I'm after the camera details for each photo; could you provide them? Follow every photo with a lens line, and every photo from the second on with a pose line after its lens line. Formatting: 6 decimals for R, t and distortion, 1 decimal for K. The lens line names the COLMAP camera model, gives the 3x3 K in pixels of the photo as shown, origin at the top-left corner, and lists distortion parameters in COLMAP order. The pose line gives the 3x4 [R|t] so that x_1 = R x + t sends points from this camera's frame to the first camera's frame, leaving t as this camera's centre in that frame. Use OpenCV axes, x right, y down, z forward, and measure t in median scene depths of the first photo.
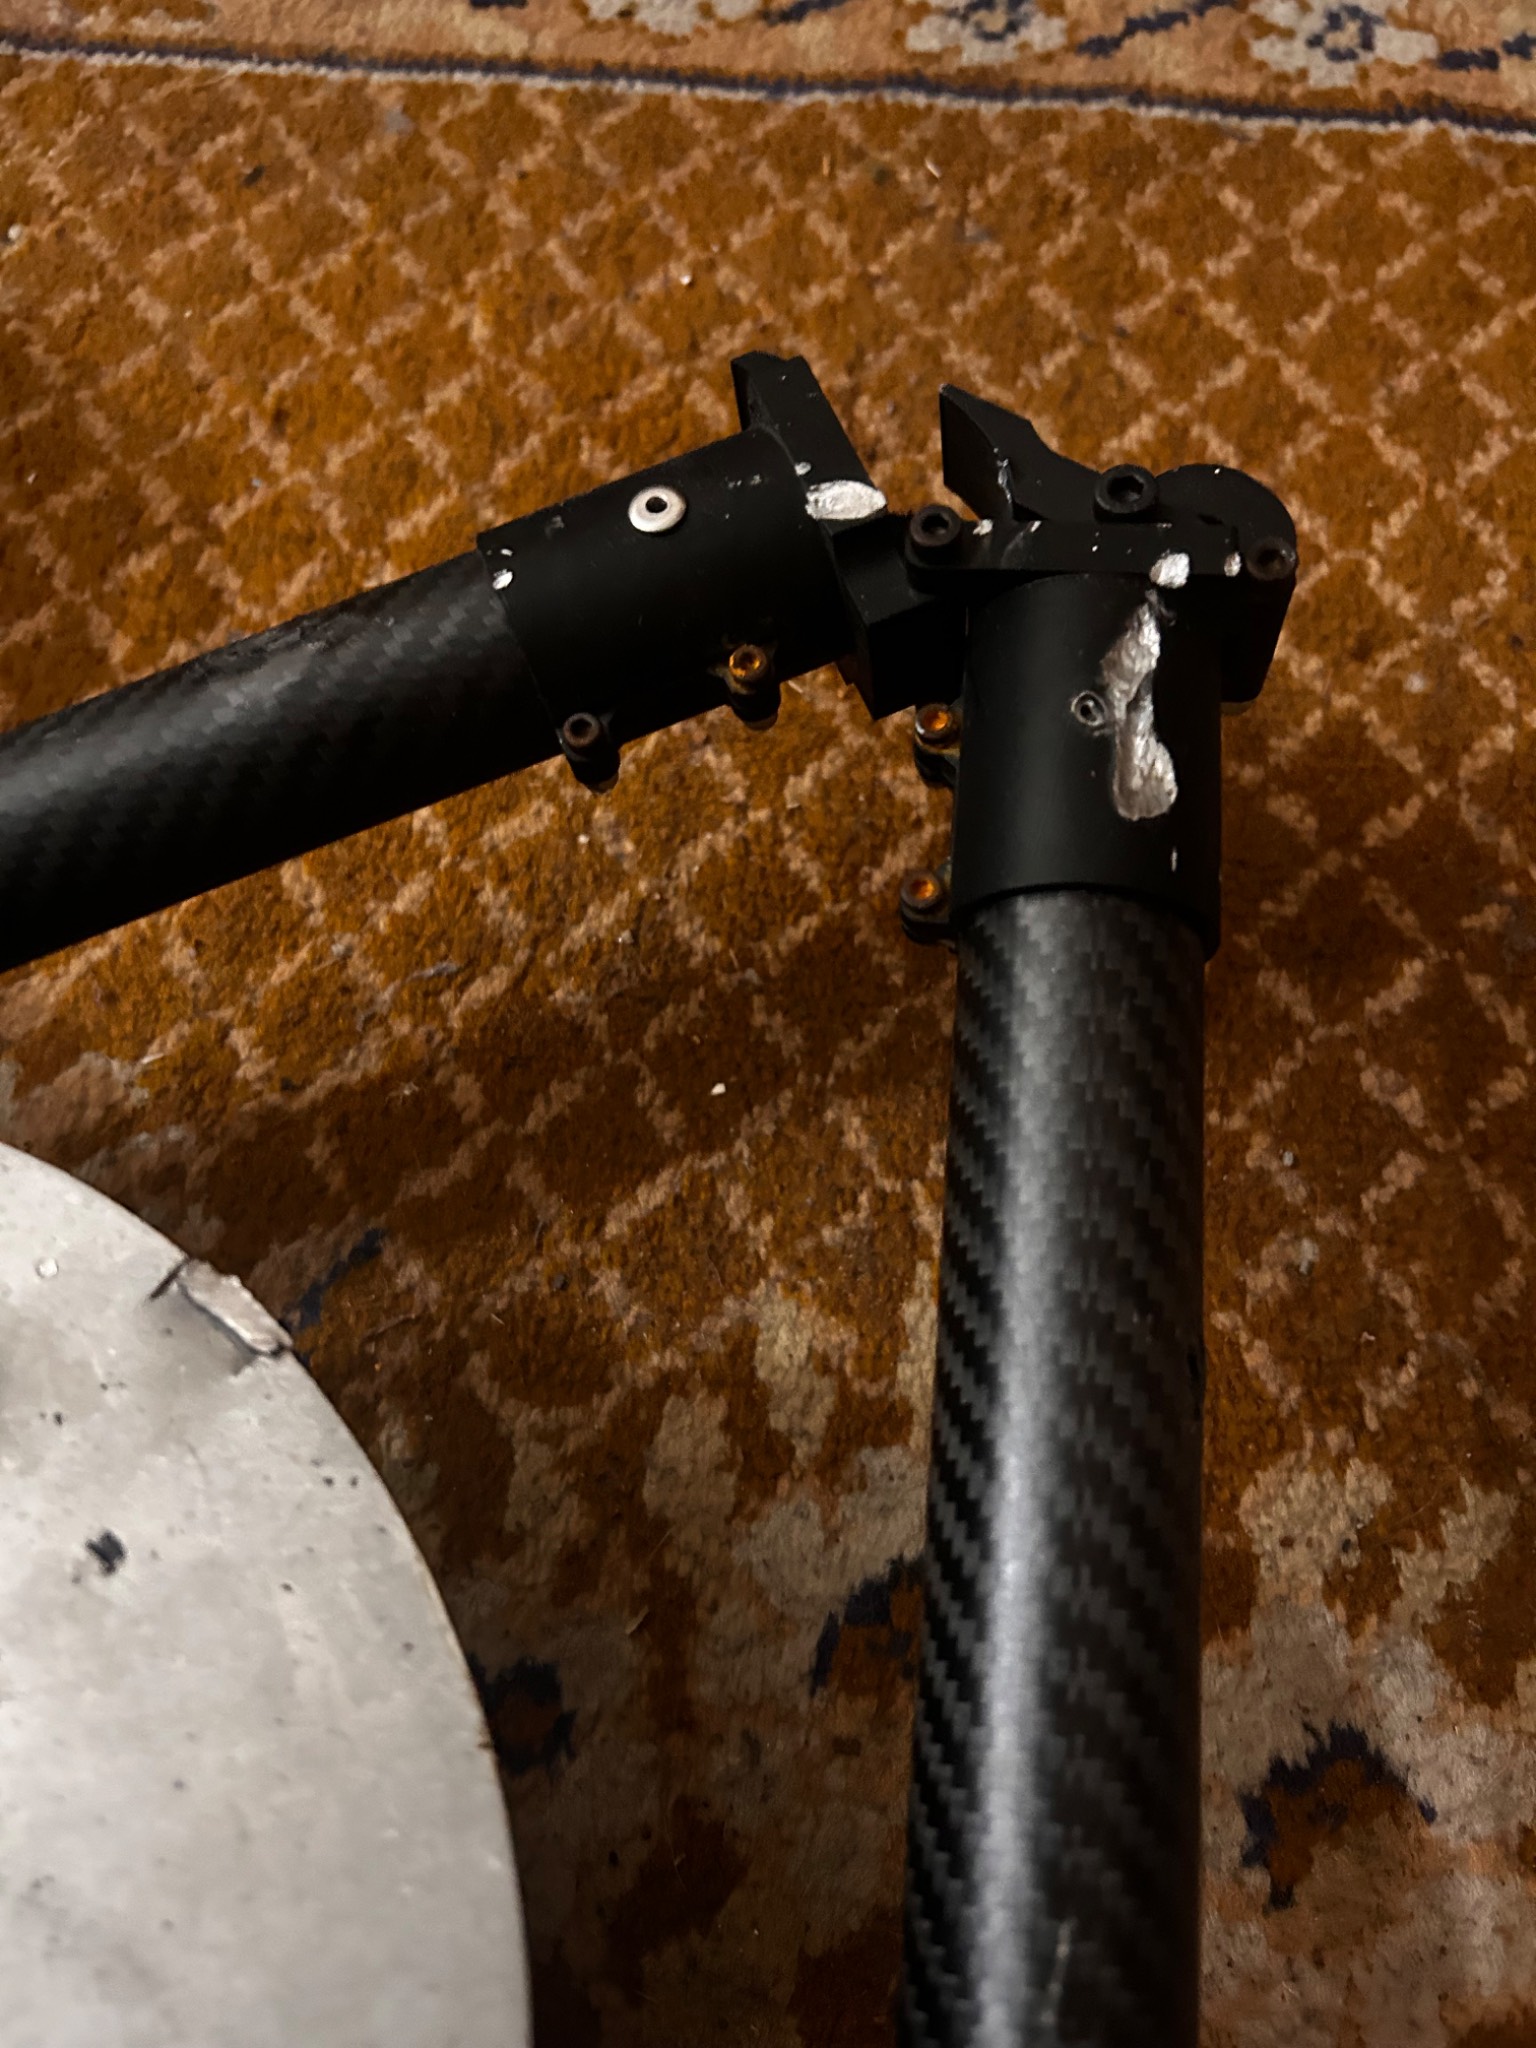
lens RADIAL K [[1523.8, 0, 768.4], [0, 1523.8, 1028.0], [0, 0, 1]] dist [0.034647, -0.046589]
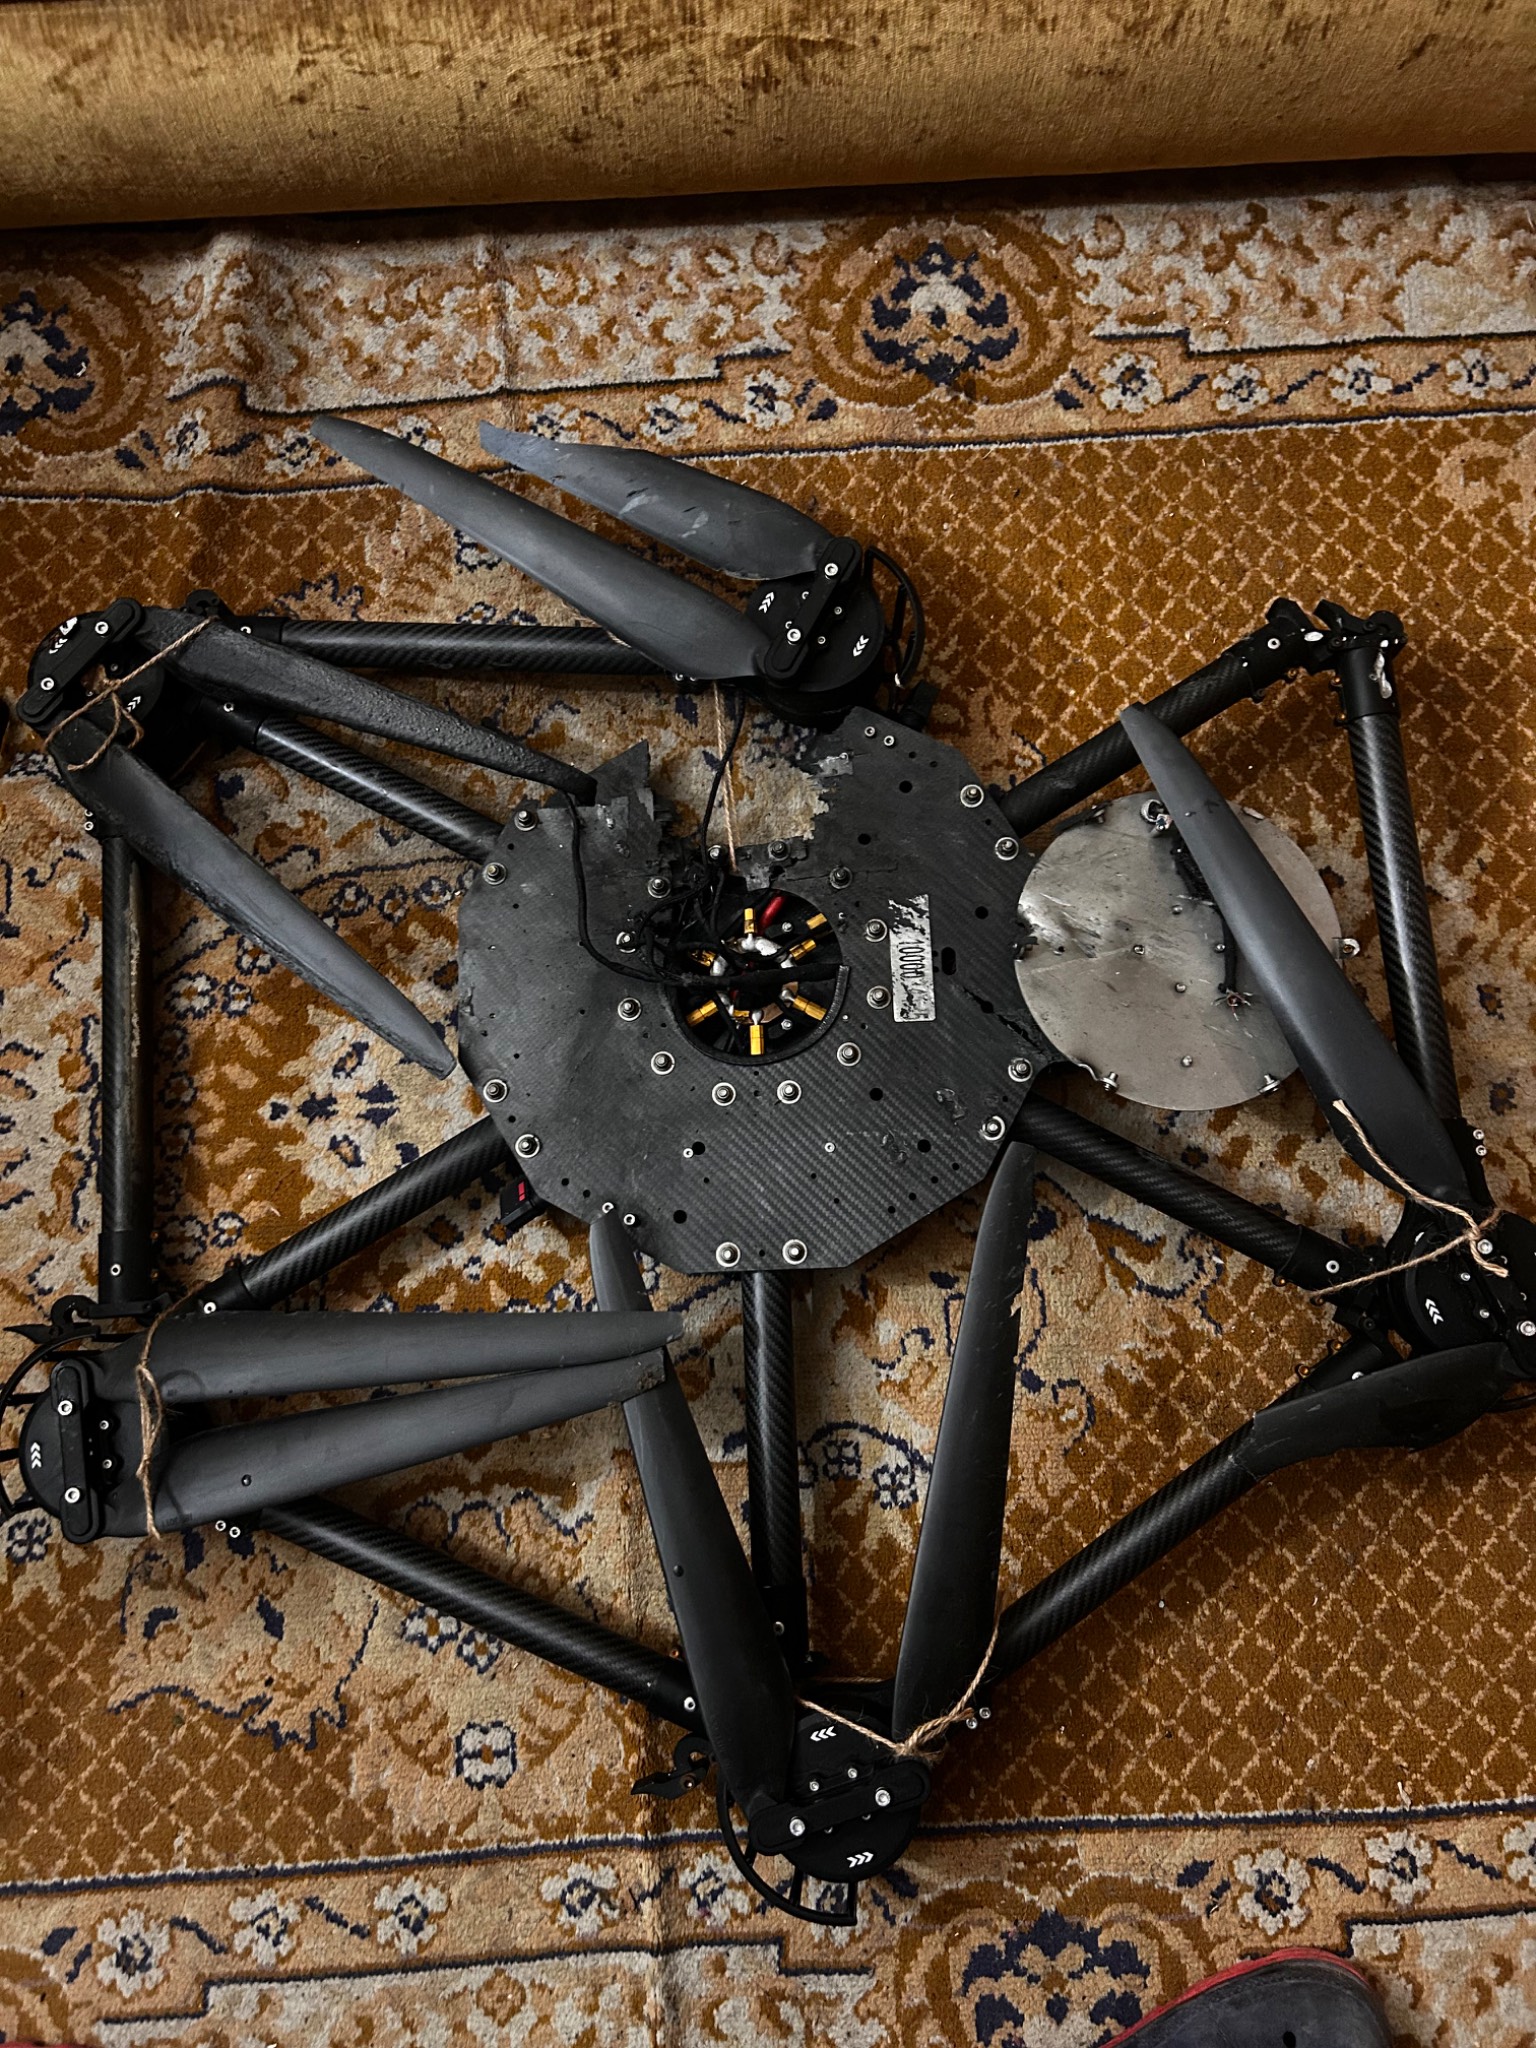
lens RADIAL K [[1523.8, 0, 796.3], [0, 1523.8, 1031.0], [0, 0, 1]] dist [0.034647, -0.046589]
pose [[0.983129, -0.169968, 0.067591, -1.139674], [0.155411, 0.971056, 0.181378, -0.143350], [-0.096463, -0.167813, 0.981088, -2.067488]]
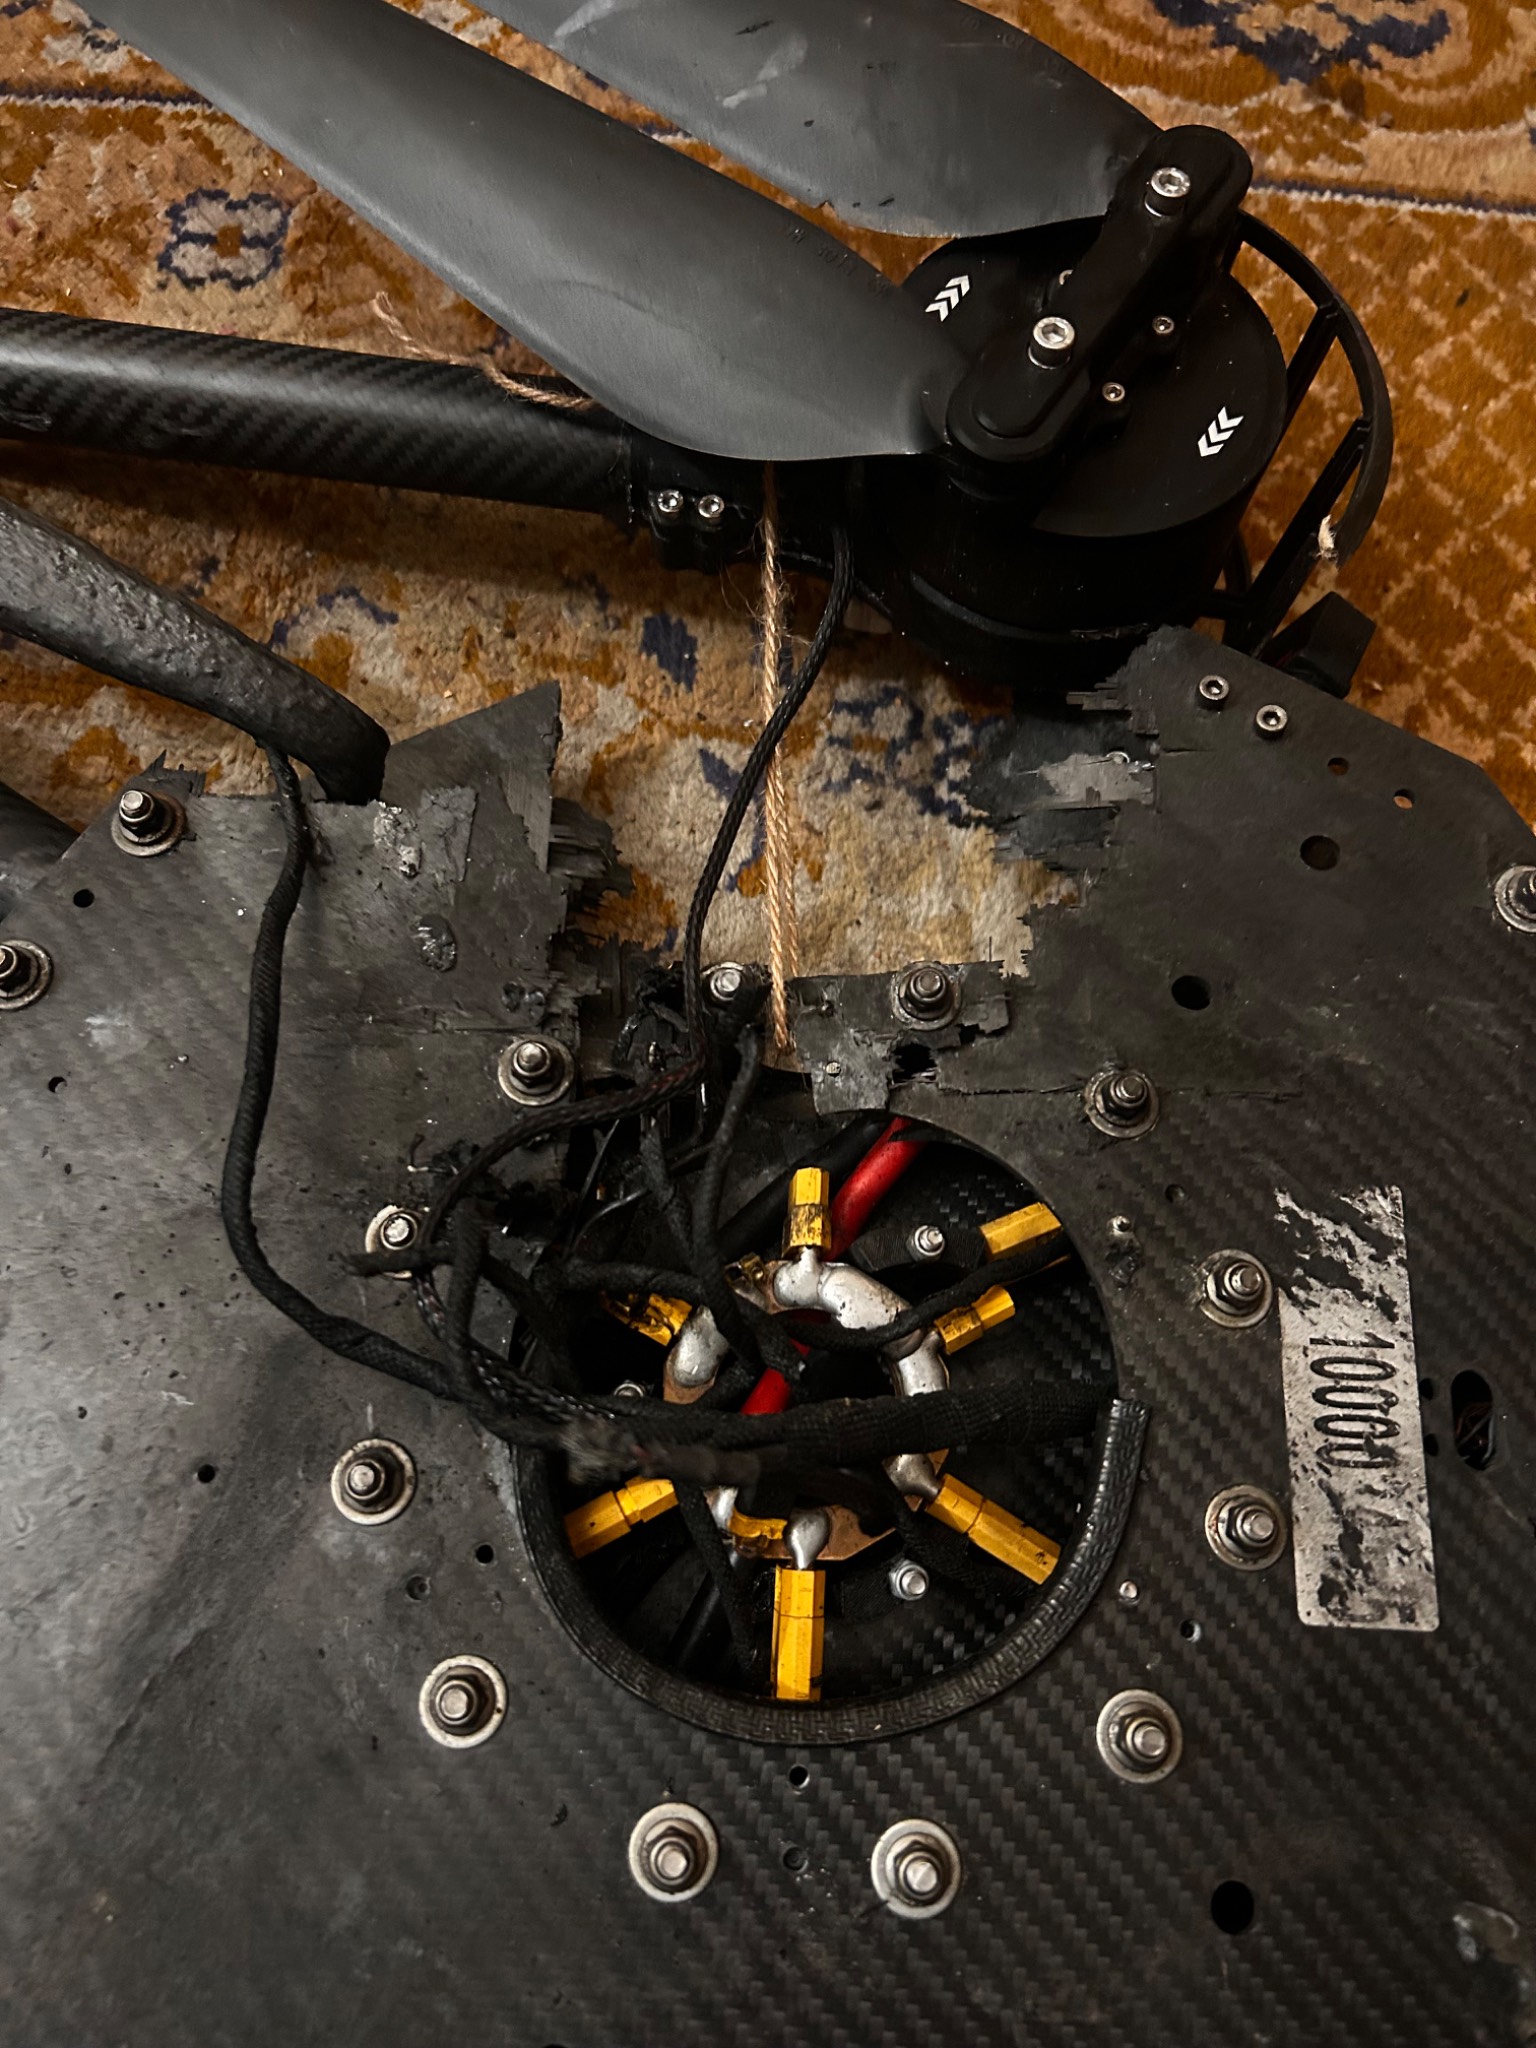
lens RADIAL K [[1523.8, 0, 771.6], [0, 1523.8, 1066.8], [0, 0, 1]] dist [0.034647, -0.046589]
pose [[0.990944, -0.052240, 0.123701, -1.127639], [0.046434, 0.997701, 0.049365, 0.017179], [-0.125995, -0.043174, 0.991091, -0.271612]]
